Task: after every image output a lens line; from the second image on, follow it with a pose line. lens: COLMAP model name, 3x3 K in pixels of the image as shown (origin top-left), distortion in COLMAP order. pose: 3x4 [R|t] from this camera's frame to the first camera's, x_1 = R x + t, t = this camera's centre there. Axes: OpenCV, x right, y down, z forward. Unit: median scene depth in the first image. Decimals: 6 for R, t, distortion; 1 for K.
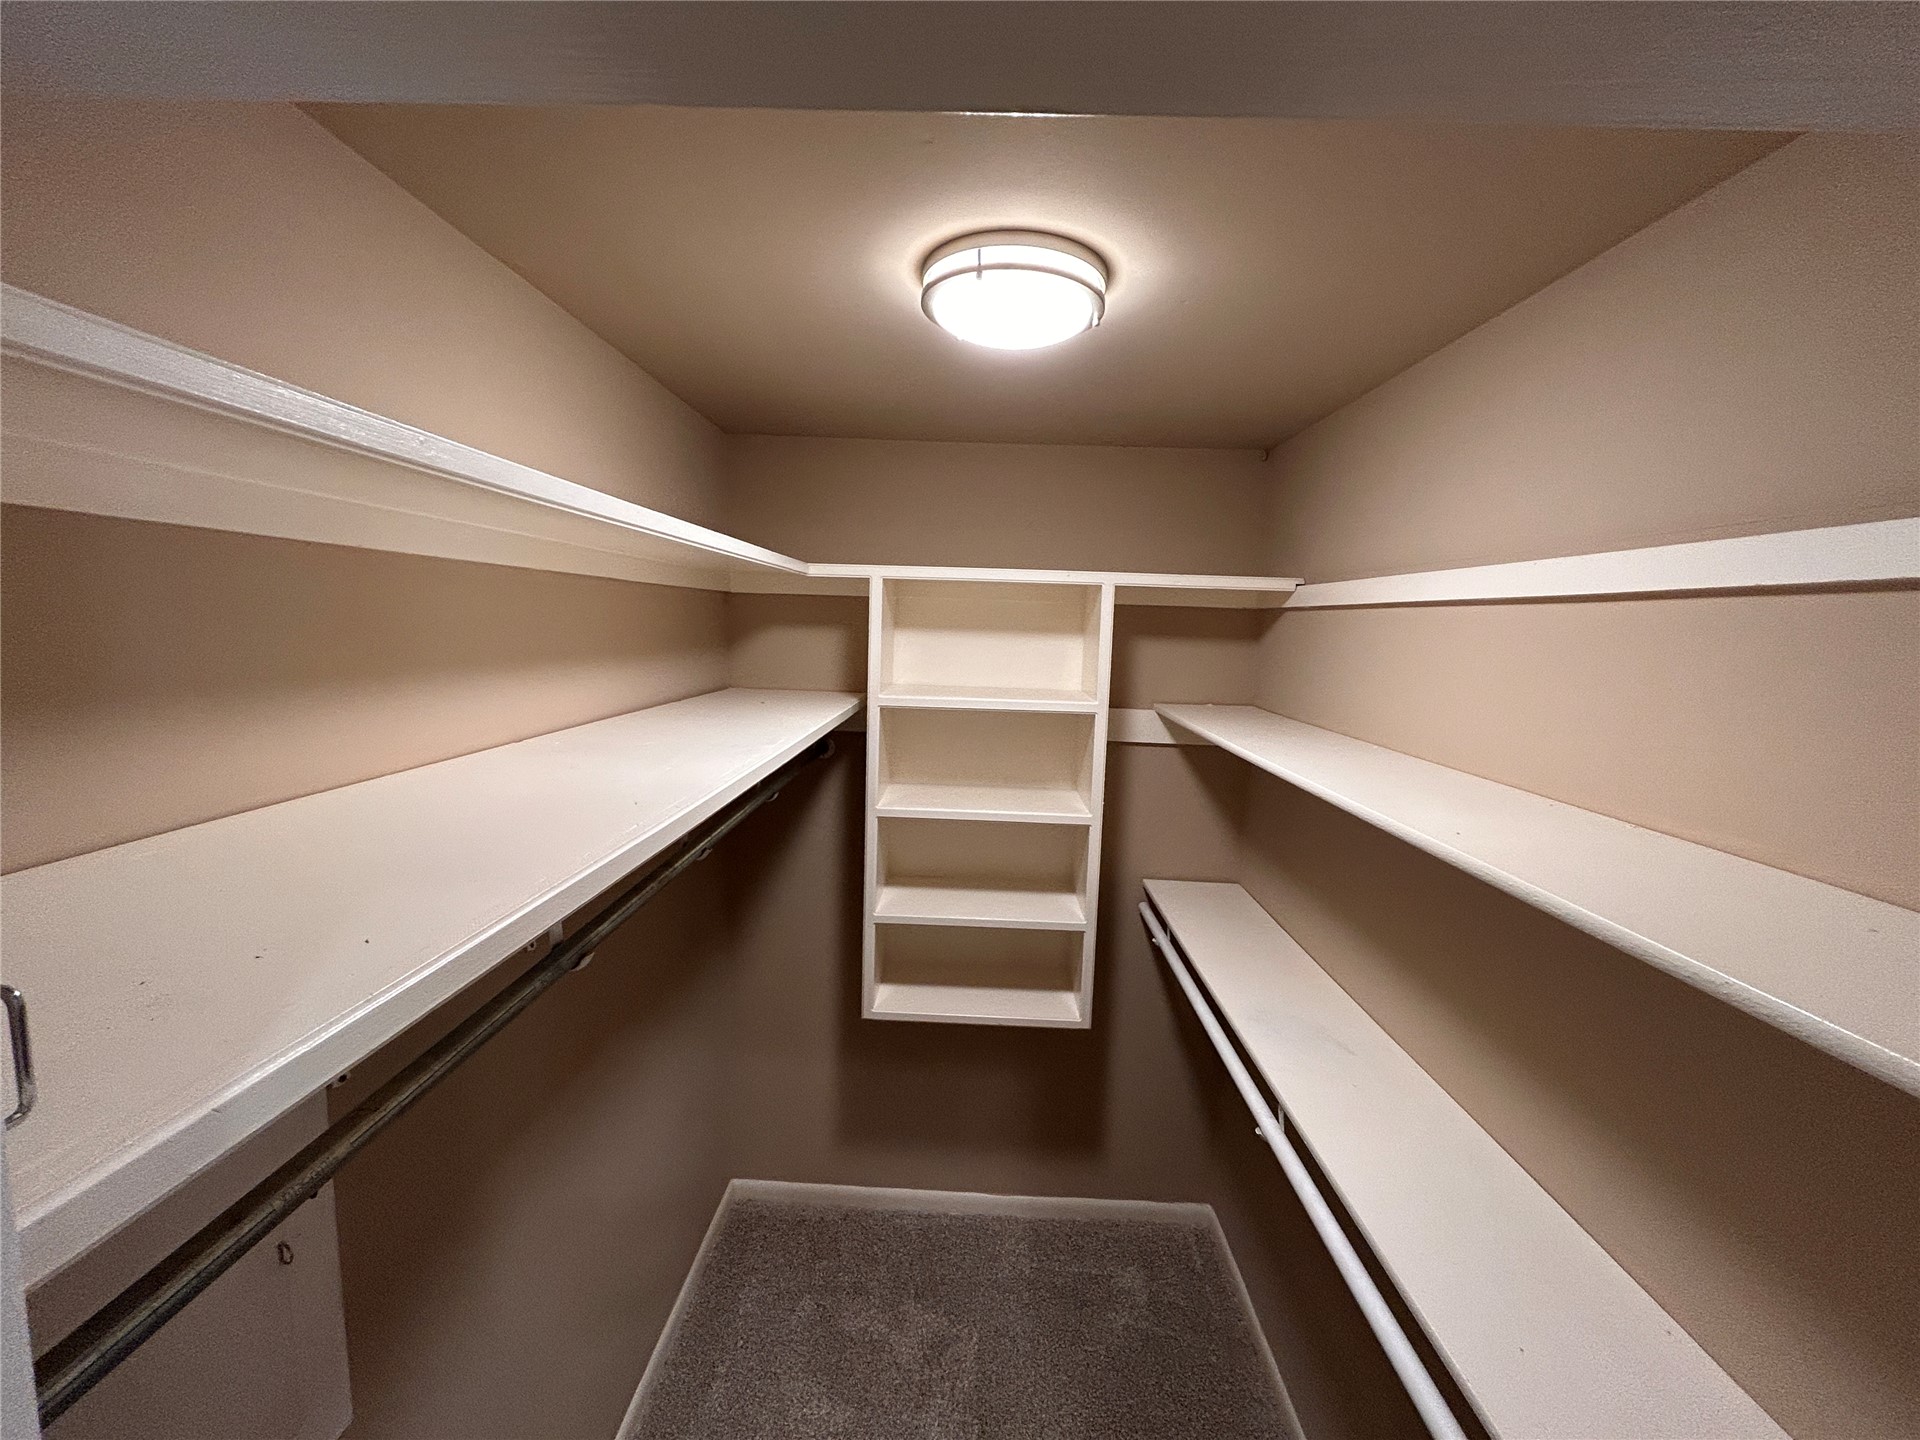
lens RADIAL K [[782.3, 0, 958.5], [0, 782.3, 717.5], [0, 0, 1]] dist [0.000097, 0.000300]
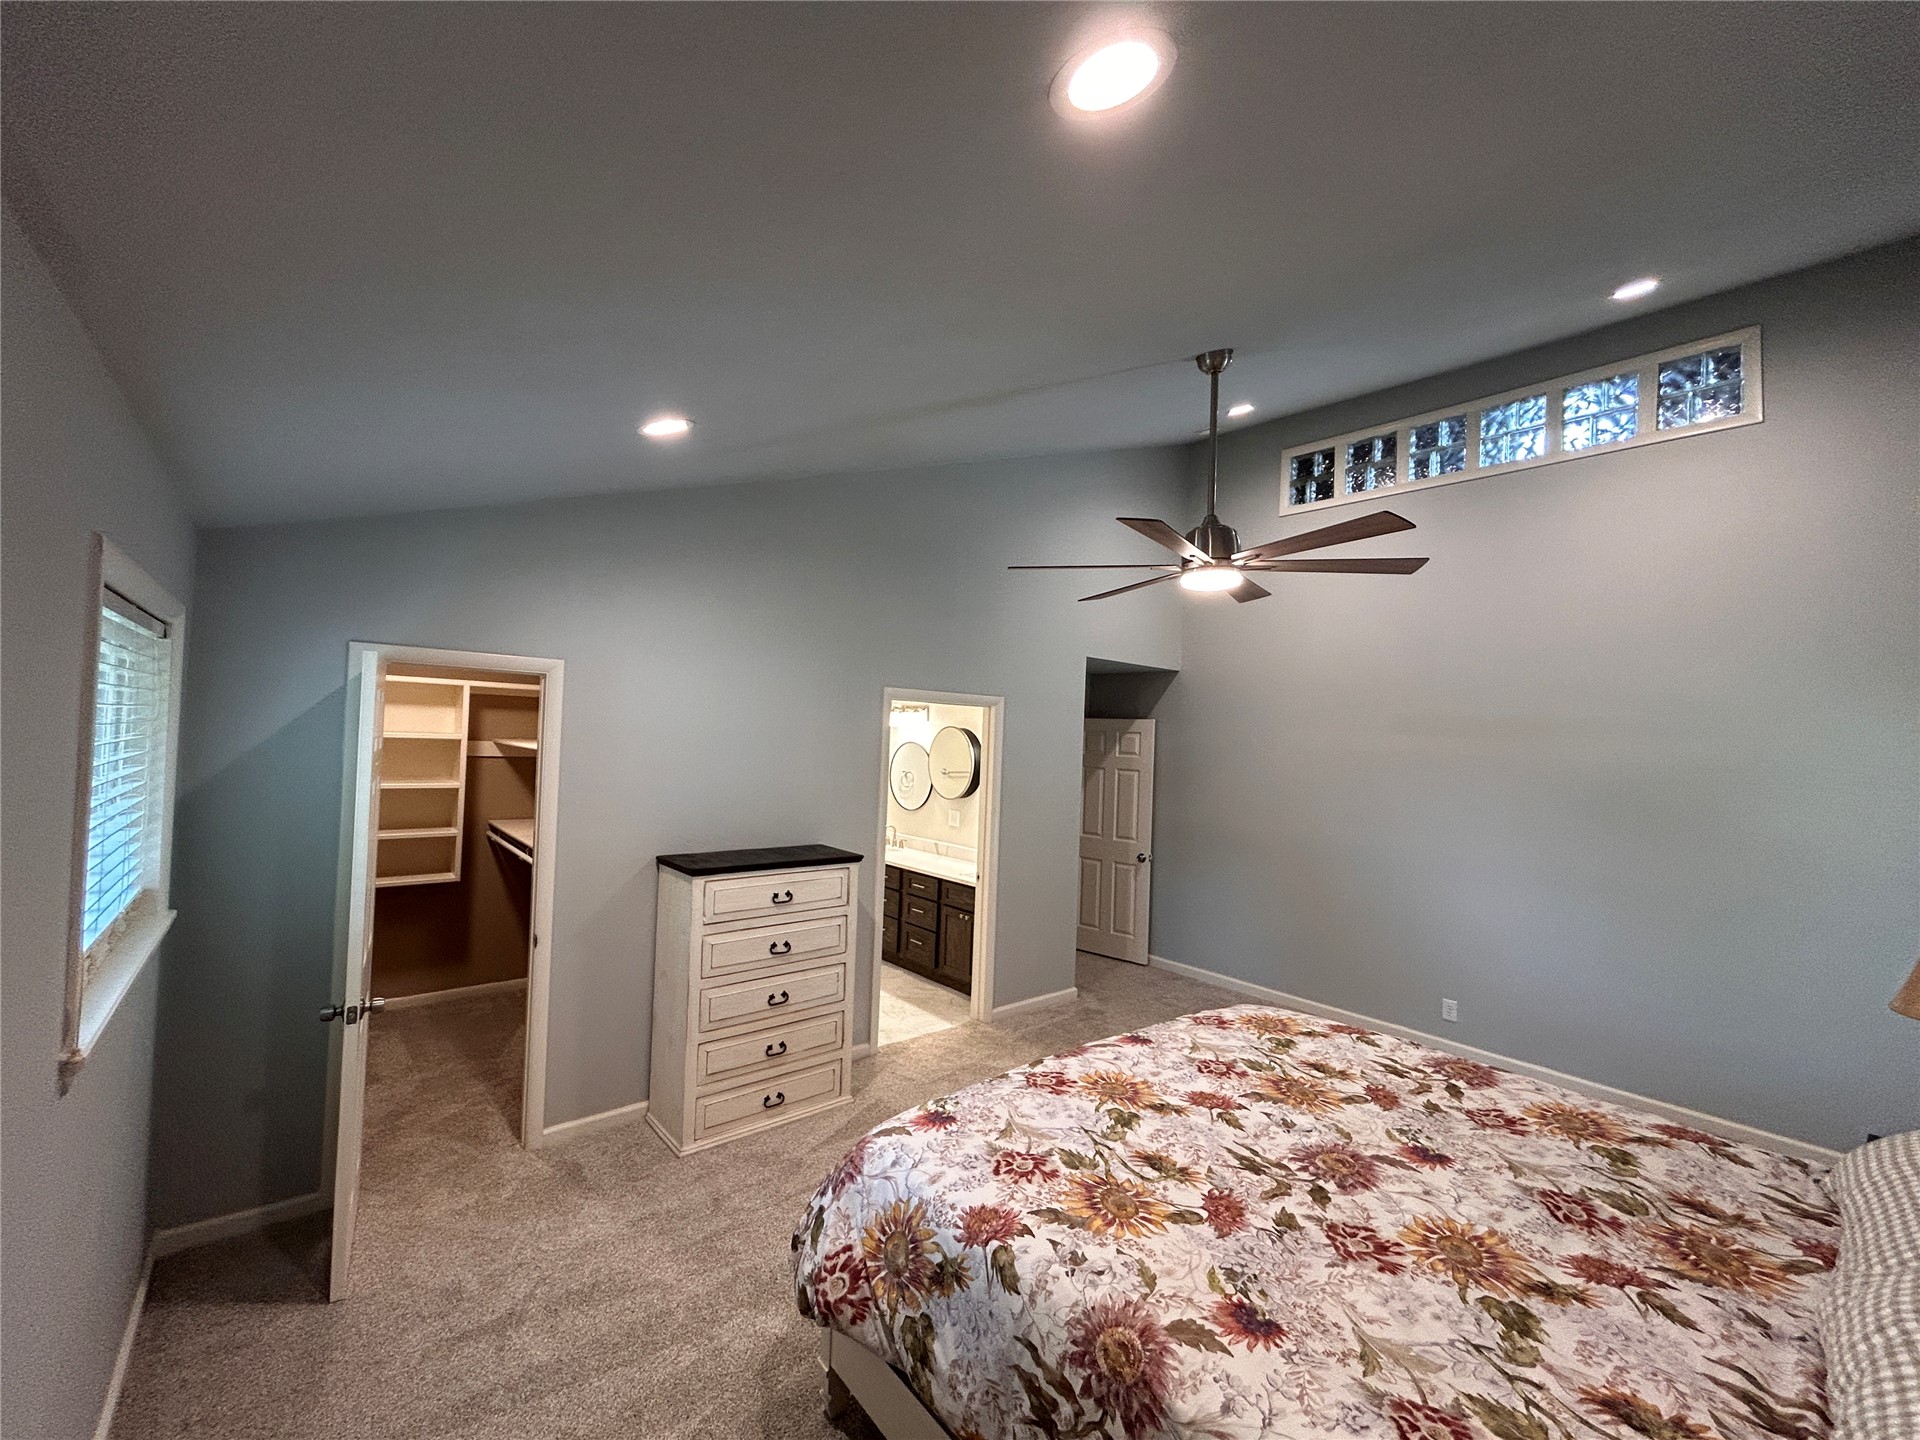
lens RADIAL K [[782.3, 0, 958.5], [0, 782.3, 717.5], [0, 0, 1]] dist [0.000097, 0.000300]
pose [[0.736616, 0.009891, 0.676239, -0.288836], [0.069359, 0.993516, -0.090084, 0.224919], [-0.672746, 0.113261, 0.731154, -1.585540]]
